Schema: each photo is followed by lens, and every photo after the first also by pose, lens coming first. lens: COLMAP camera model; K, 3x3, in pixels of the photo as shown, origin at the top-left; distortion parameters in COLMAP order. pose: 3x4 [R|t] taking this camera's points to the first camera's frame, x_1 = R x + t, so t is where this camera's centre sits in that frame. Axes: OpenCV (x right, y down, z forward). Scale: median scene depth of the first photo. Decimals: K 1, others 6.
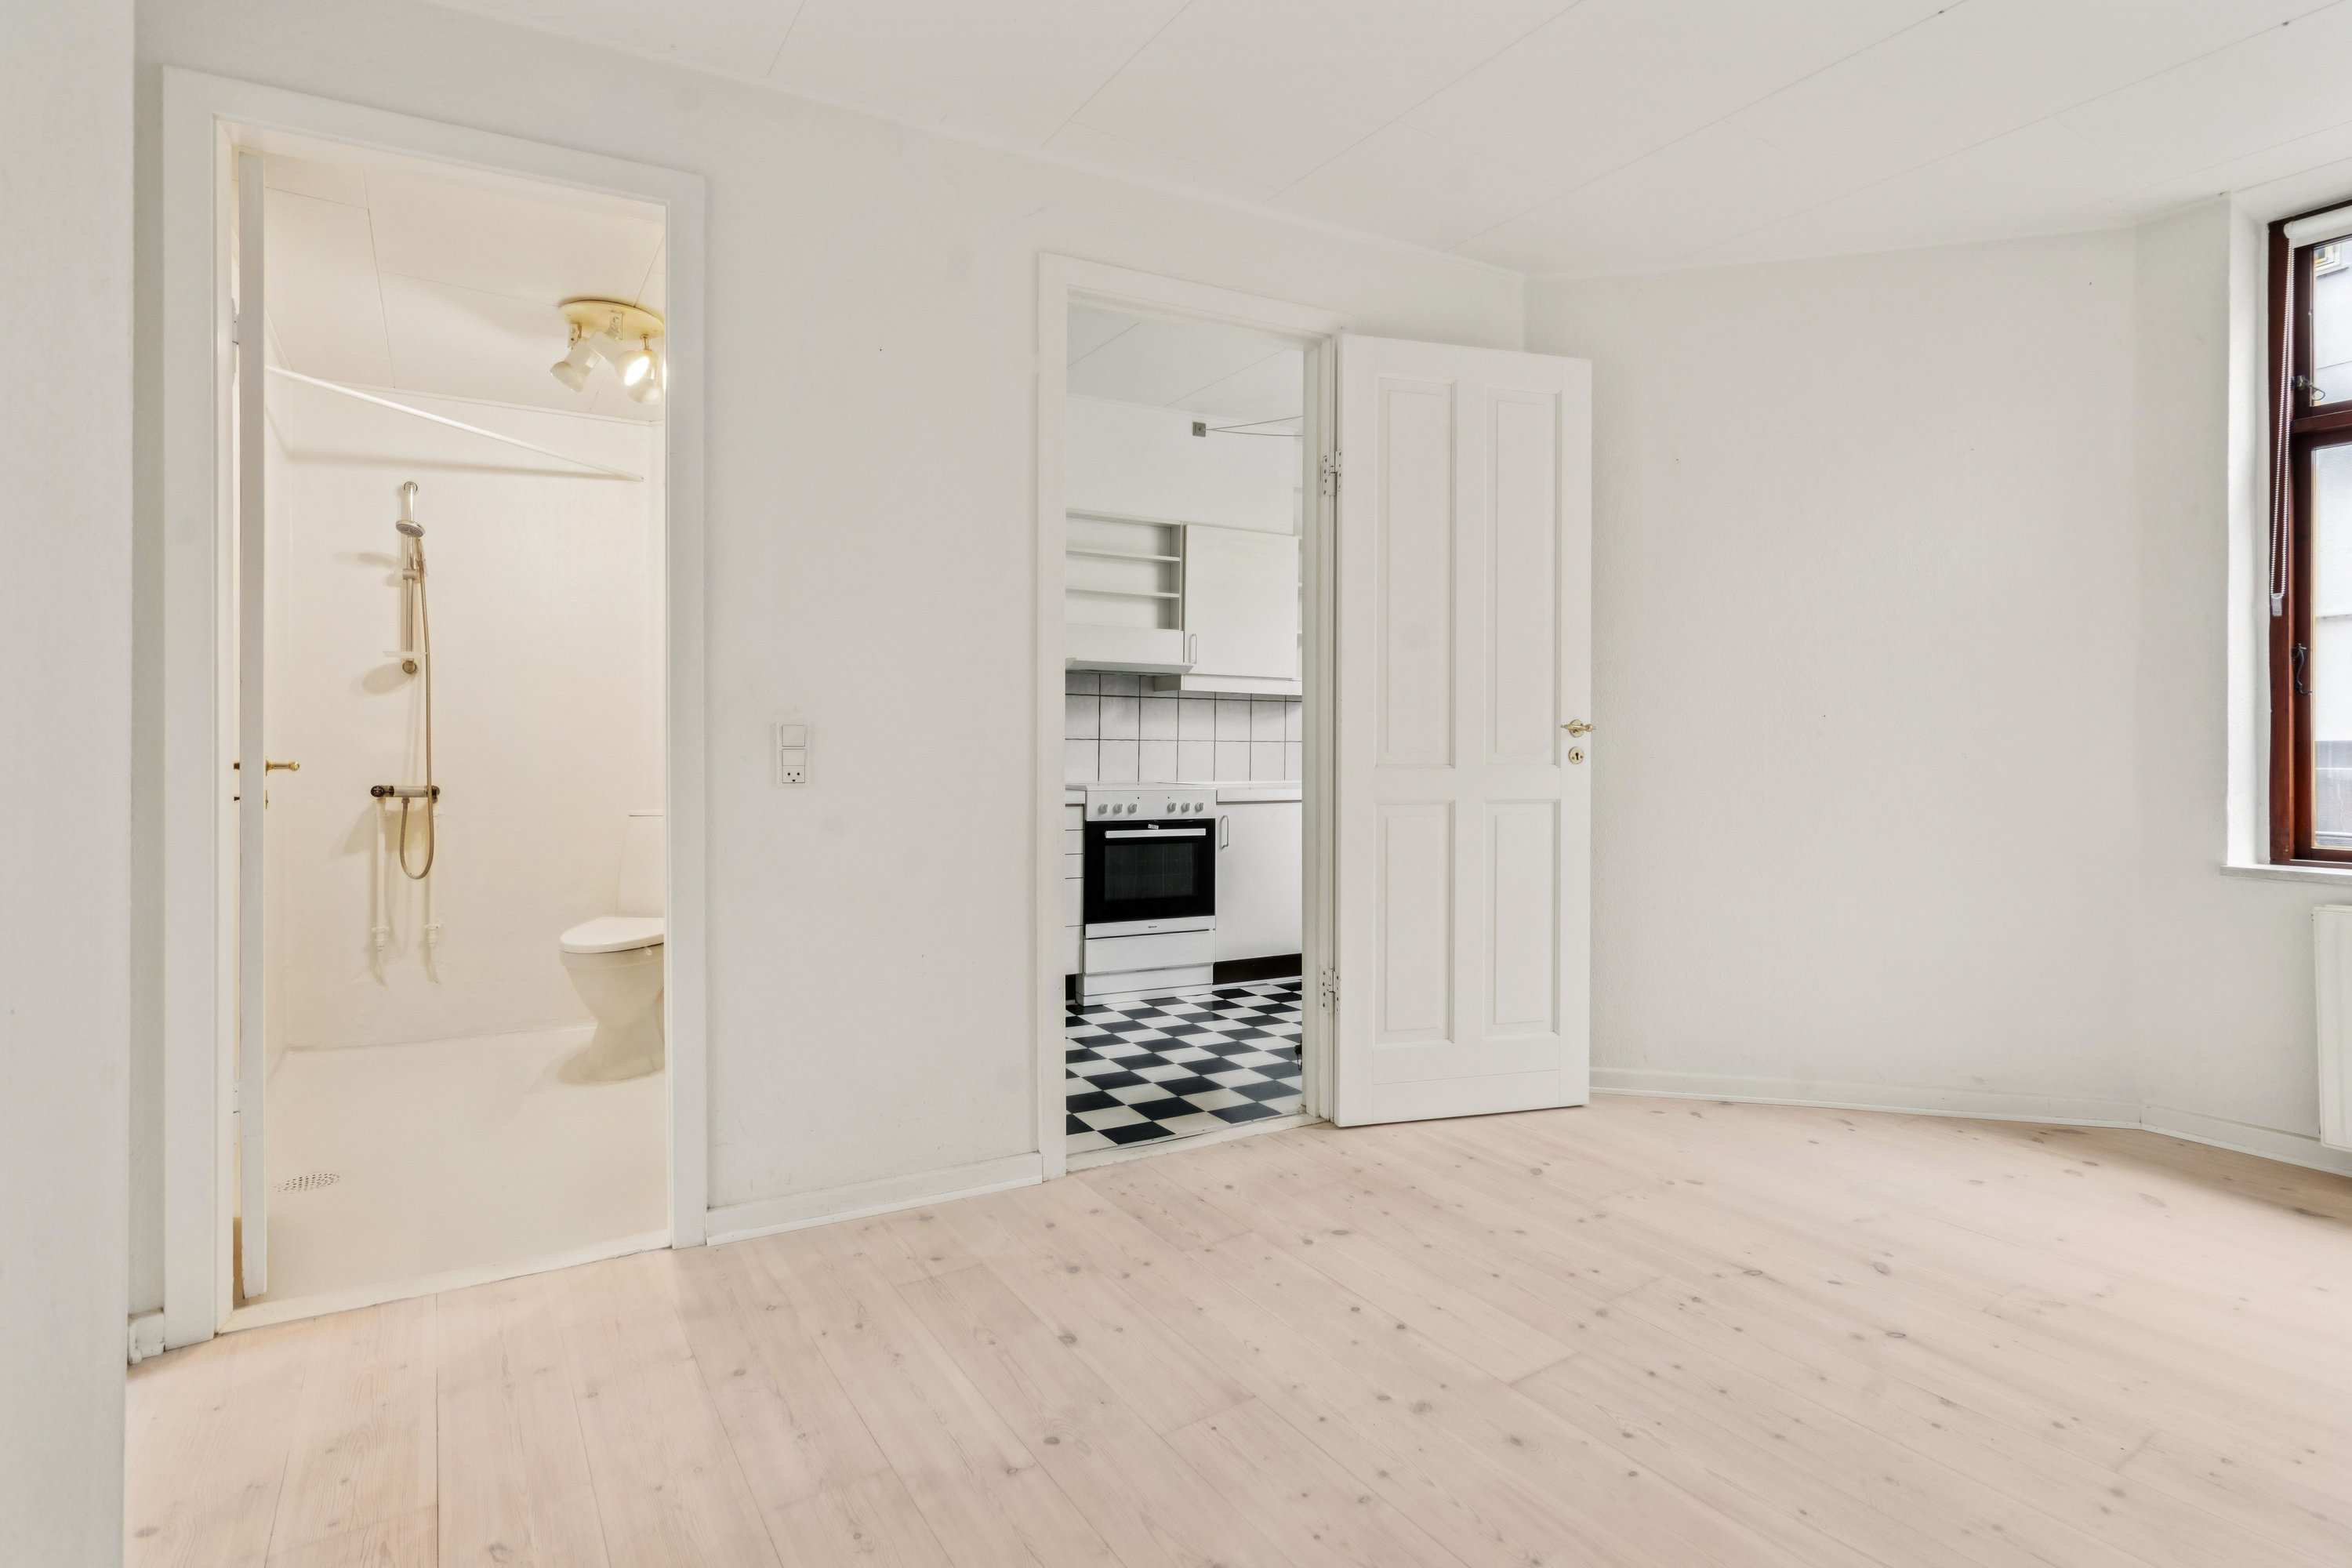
lens RADIAL K [[1133.8, 0, 1181.8], [0, 1133.8, 732.9], [0, 0, 1]] dist [0.002862, 0.000293]
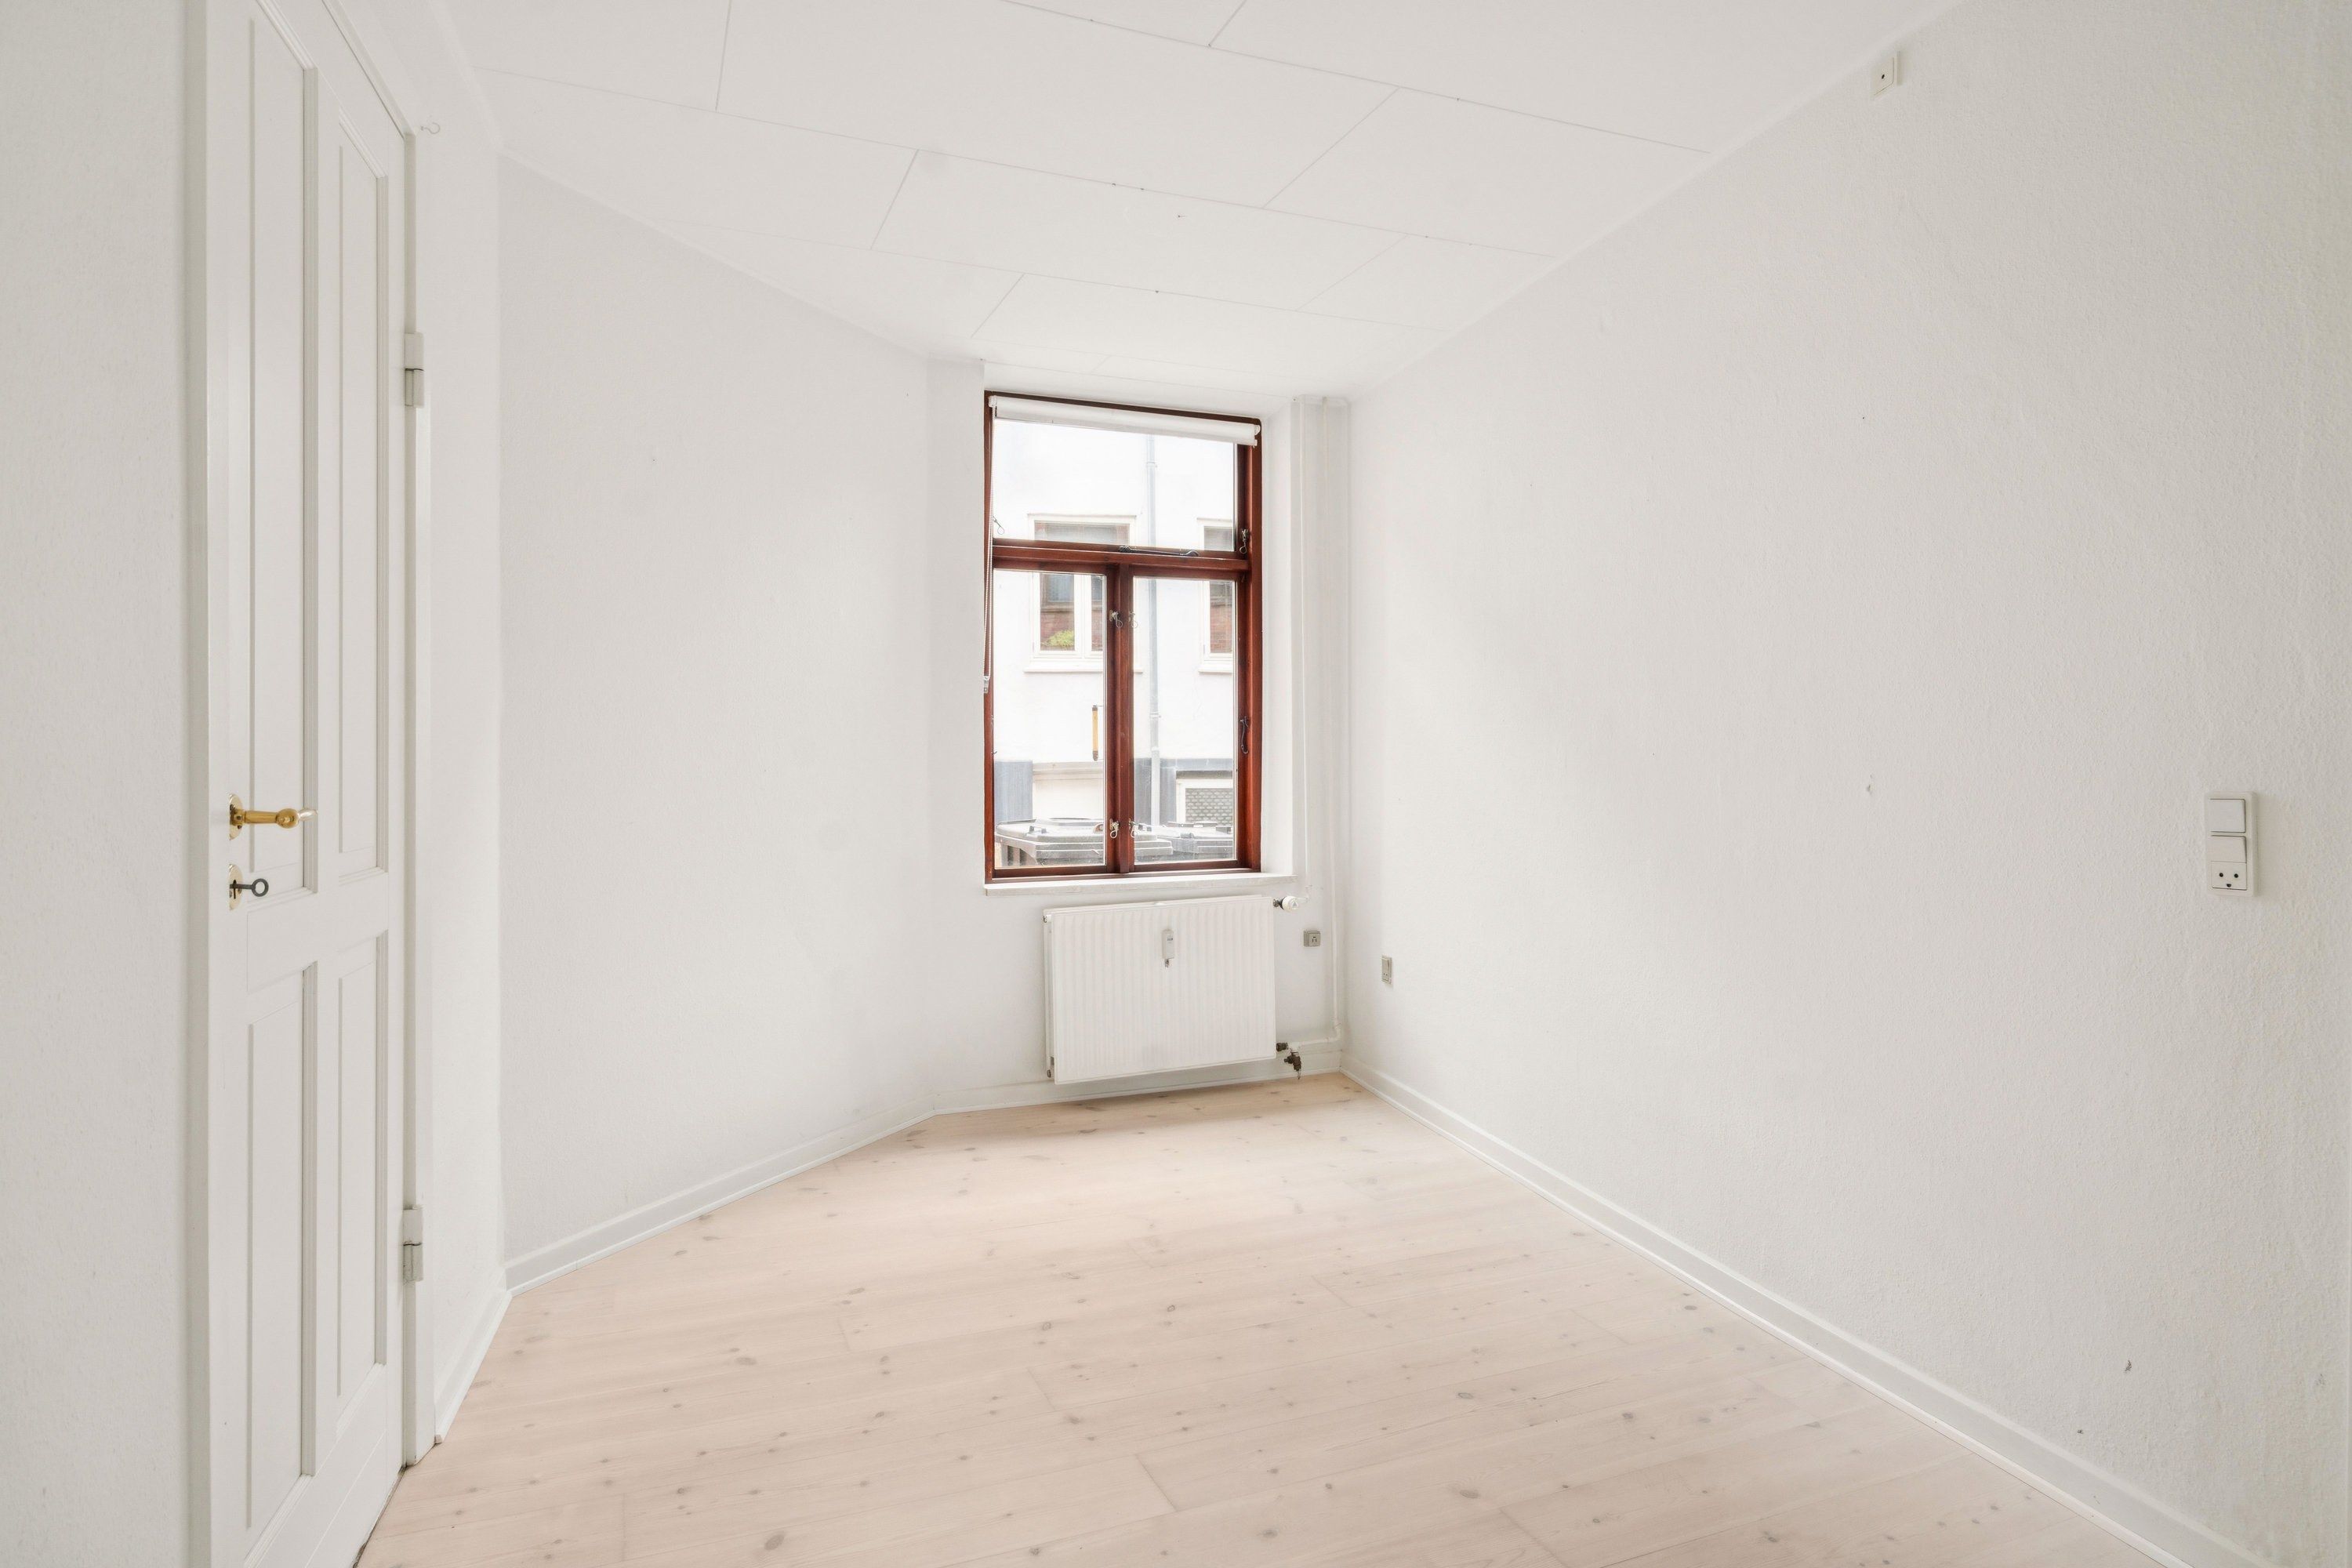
lens RADIAL K [[1326.1, 0, 1177.7], [0, 1326.1, 740.4], [0, 0, 1]] dist [-0.000378, -0.000096]
pose [[0.192126, 0.018641, 0.981193, -0.580769], [-0.000842, 0.999822, -0.018830, -0.020481], [-0.981370, 0.002792, 0.192108, 0.597322]]
